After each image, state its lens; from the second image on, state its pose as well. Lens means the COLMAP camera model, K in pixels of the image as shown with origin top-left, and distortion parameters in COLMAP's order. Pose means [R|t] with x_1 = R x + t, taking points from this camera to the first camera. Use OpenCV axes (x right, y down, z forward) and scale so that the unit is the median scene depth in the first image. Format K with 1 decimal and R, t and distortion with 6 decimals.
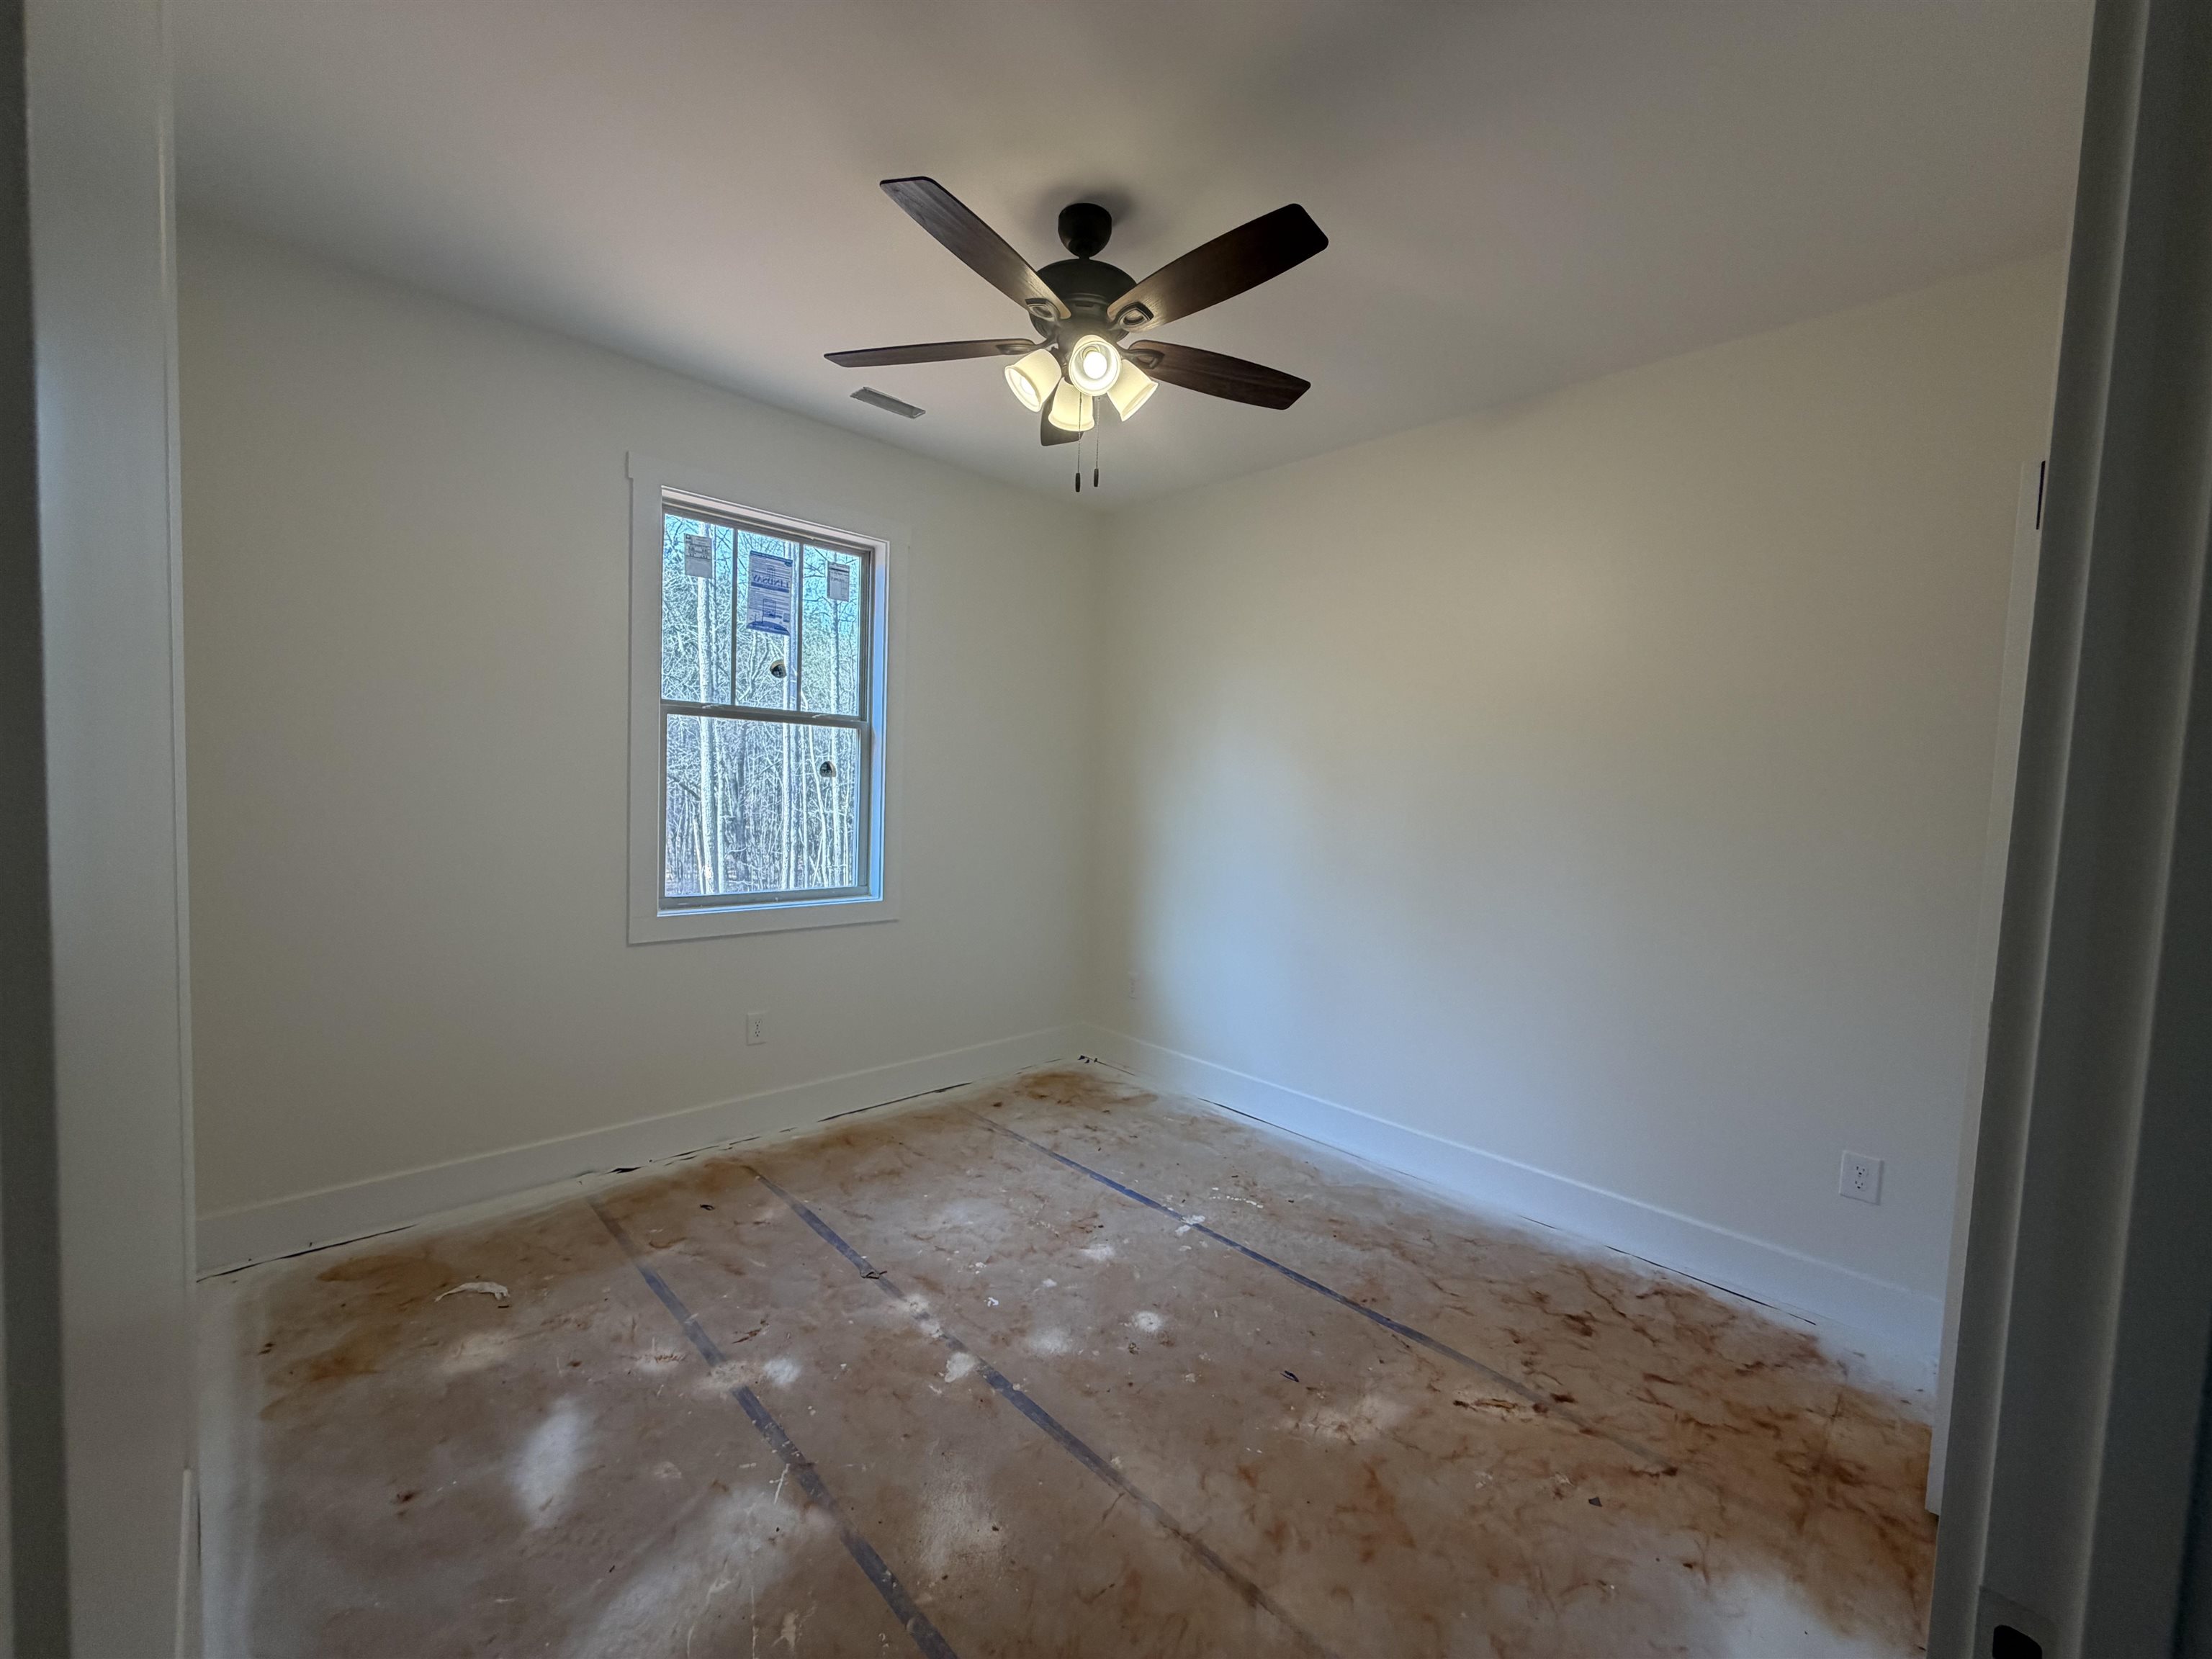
lens RADIAL K [[873.9, 0, 1098.9], [0, 873.9, 827.9], [0, 0, 1]] dist [0.002145, 0.000110]
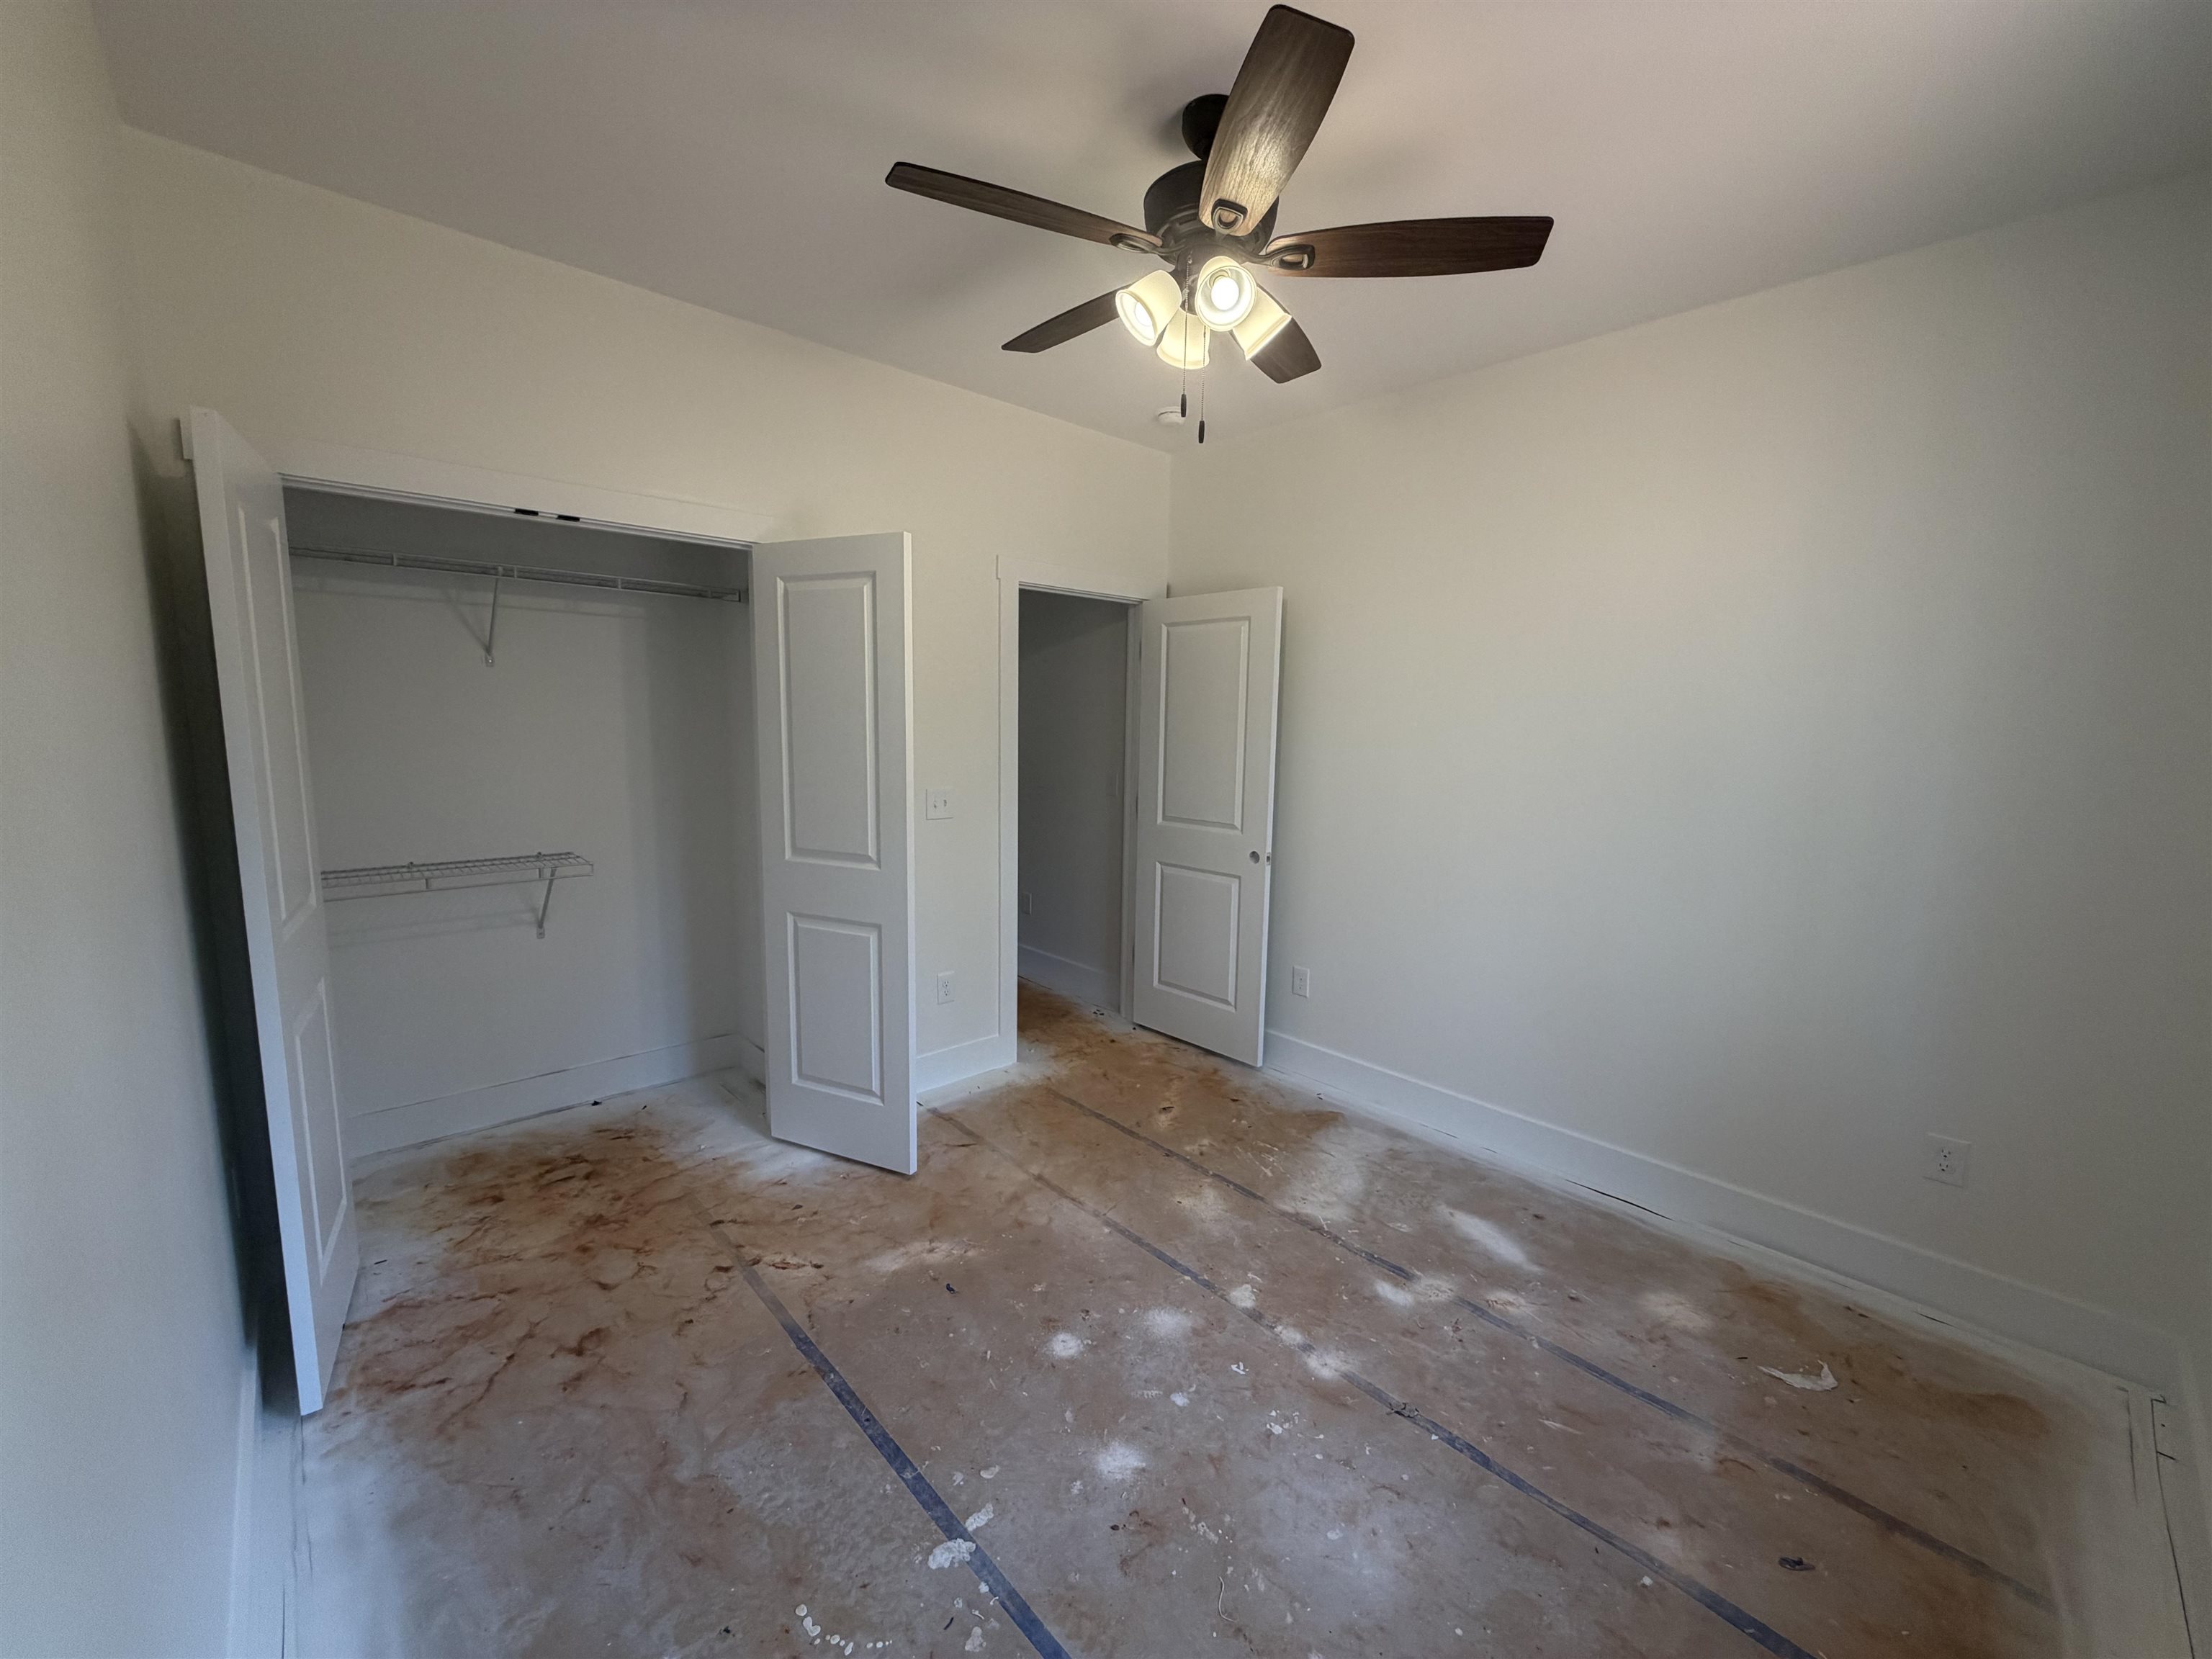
lens RADIAL K [[878.4, 0, 1098.5], [0, 878.4, 830.7], [0, 0, 1]] dist [0.000471, -0.000154]
pose [[-0.998133, -0.059058, 0.015580, 0.037526], [-0.055218, 0.981535, 0.183142, -0.141637], [-0.026108, 0.181940, -0.982963, 1.716896]]
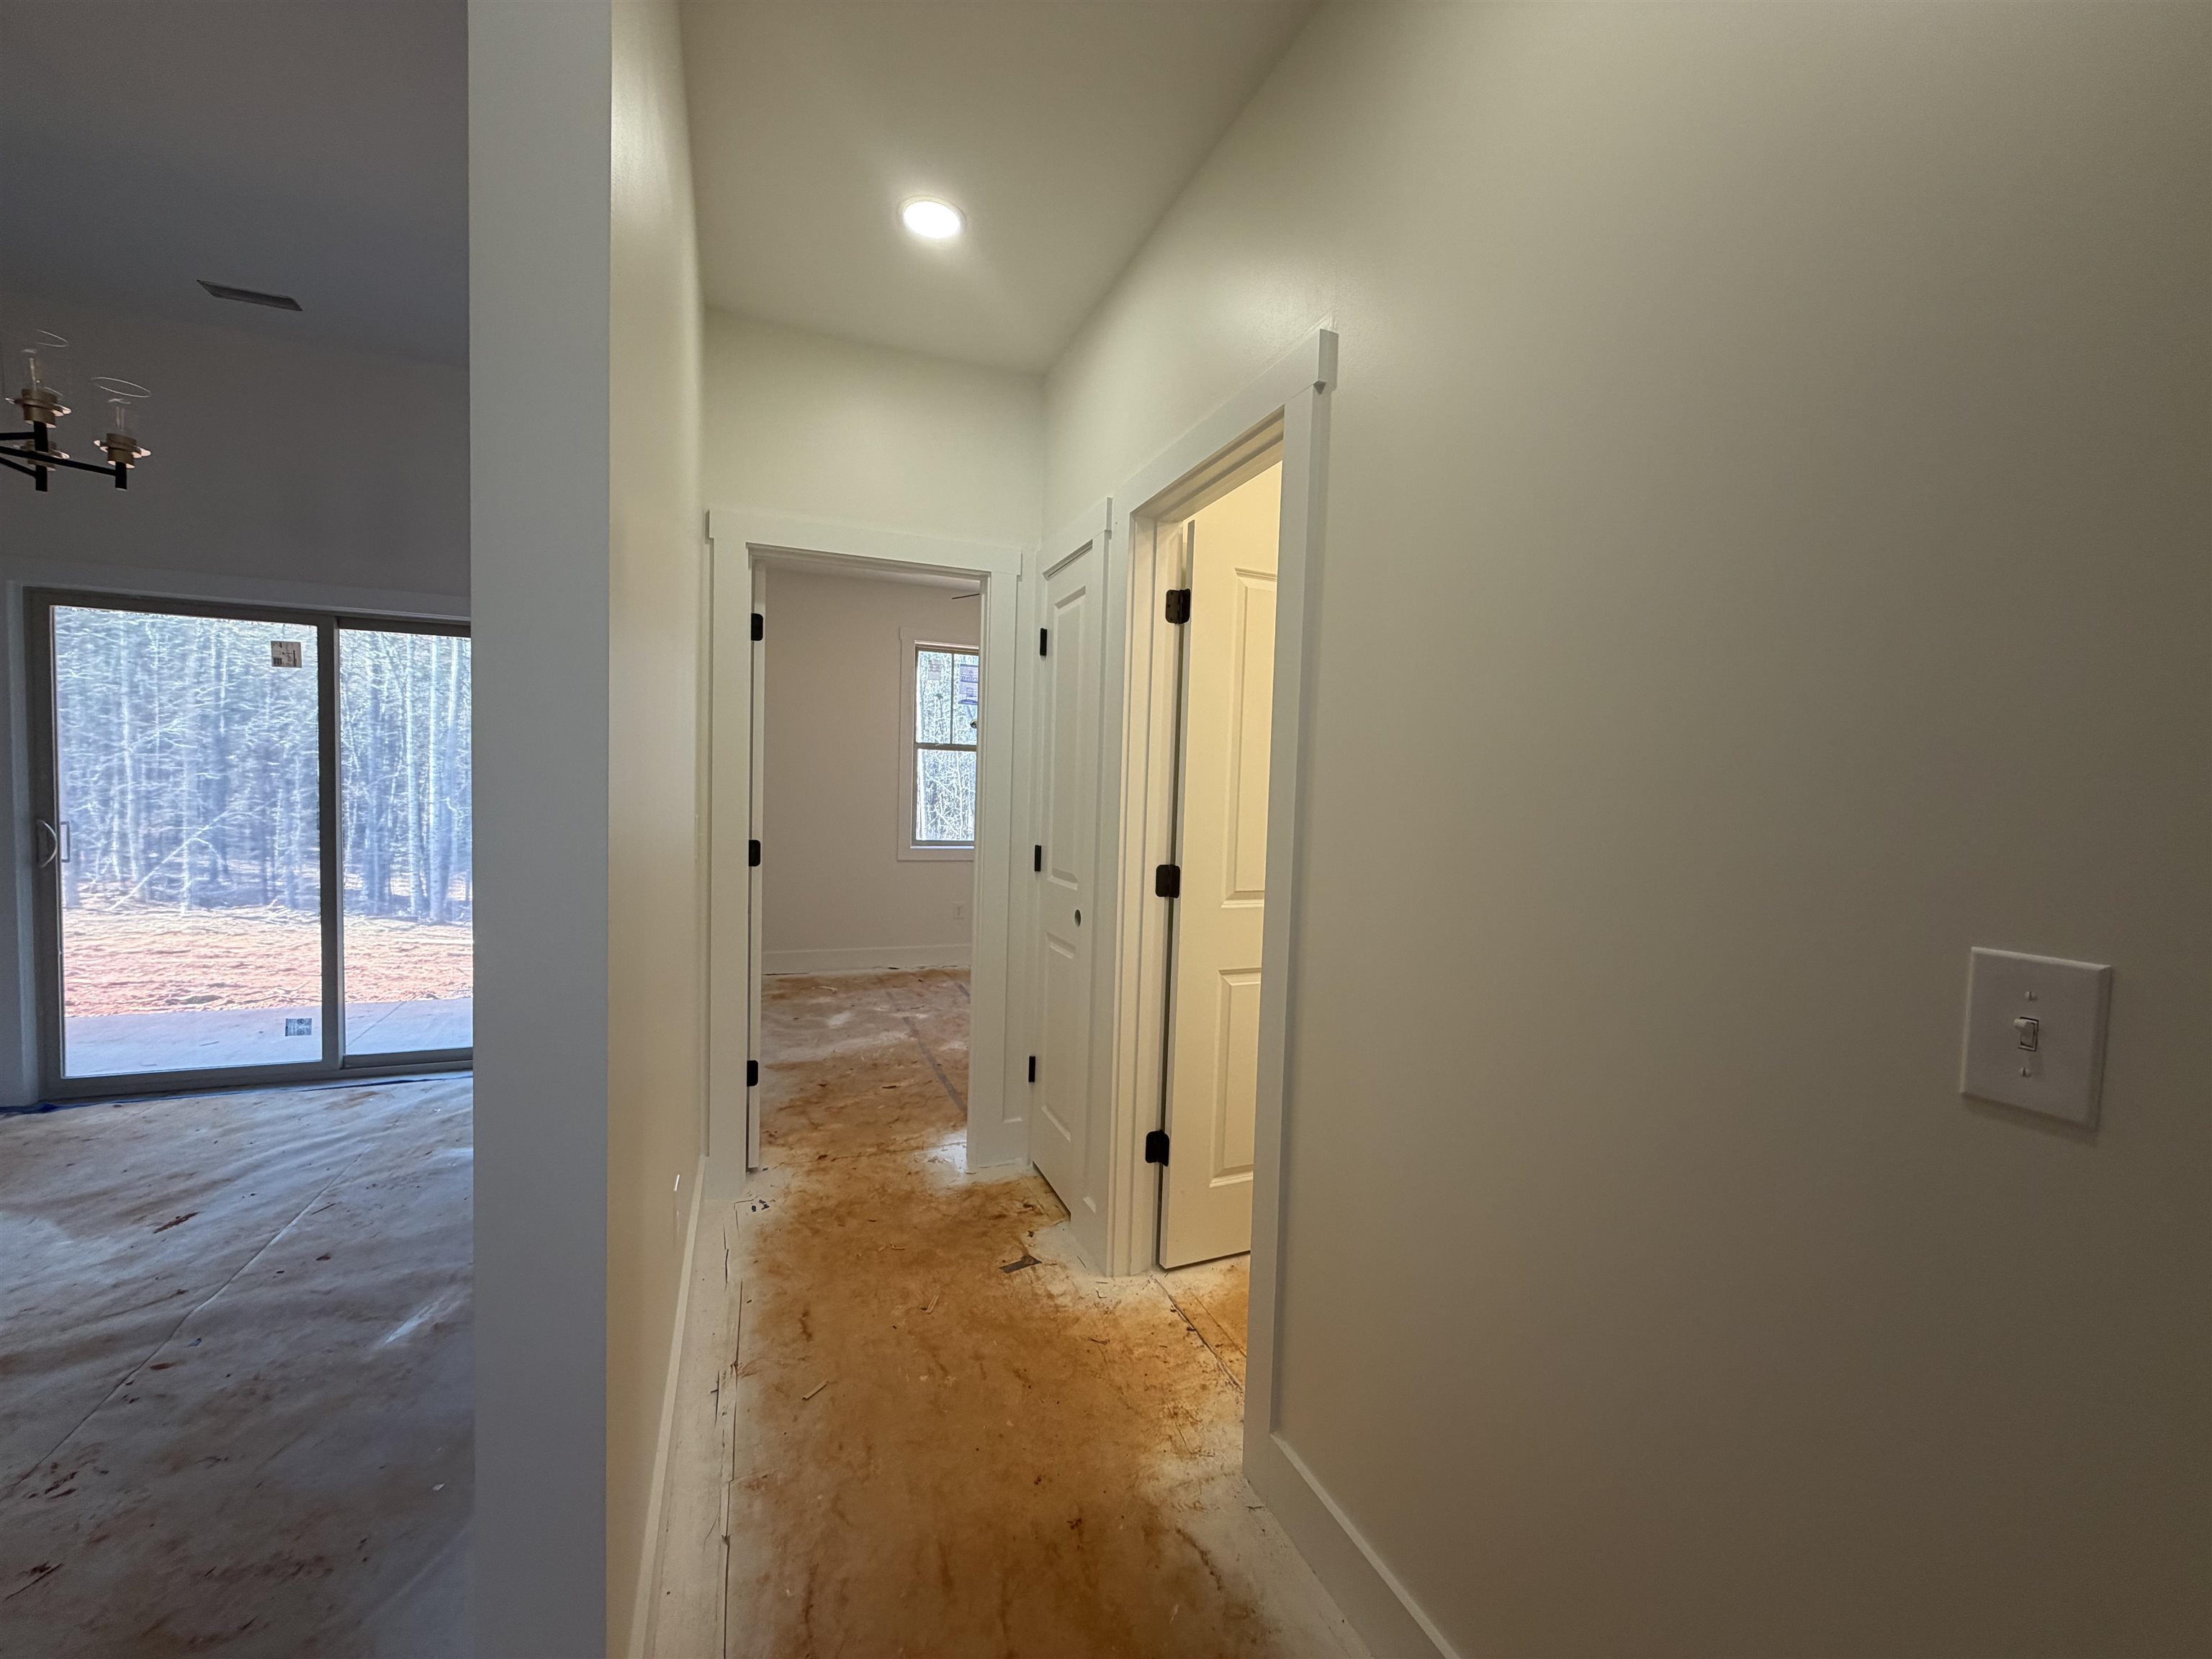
lens RADIAL K [[871.1, 0, 1109.6], [0, 871.1, 825.5], [0, 0, 1]] dist [0.000936, 0.000291]
pose [[0.929547, 0.007373, -0.368630, 0.872991], [-0.014933, 0.999733, -0.017661, 0.099528], [0.368401, 0.021922, 0.929408, -0.932102]]
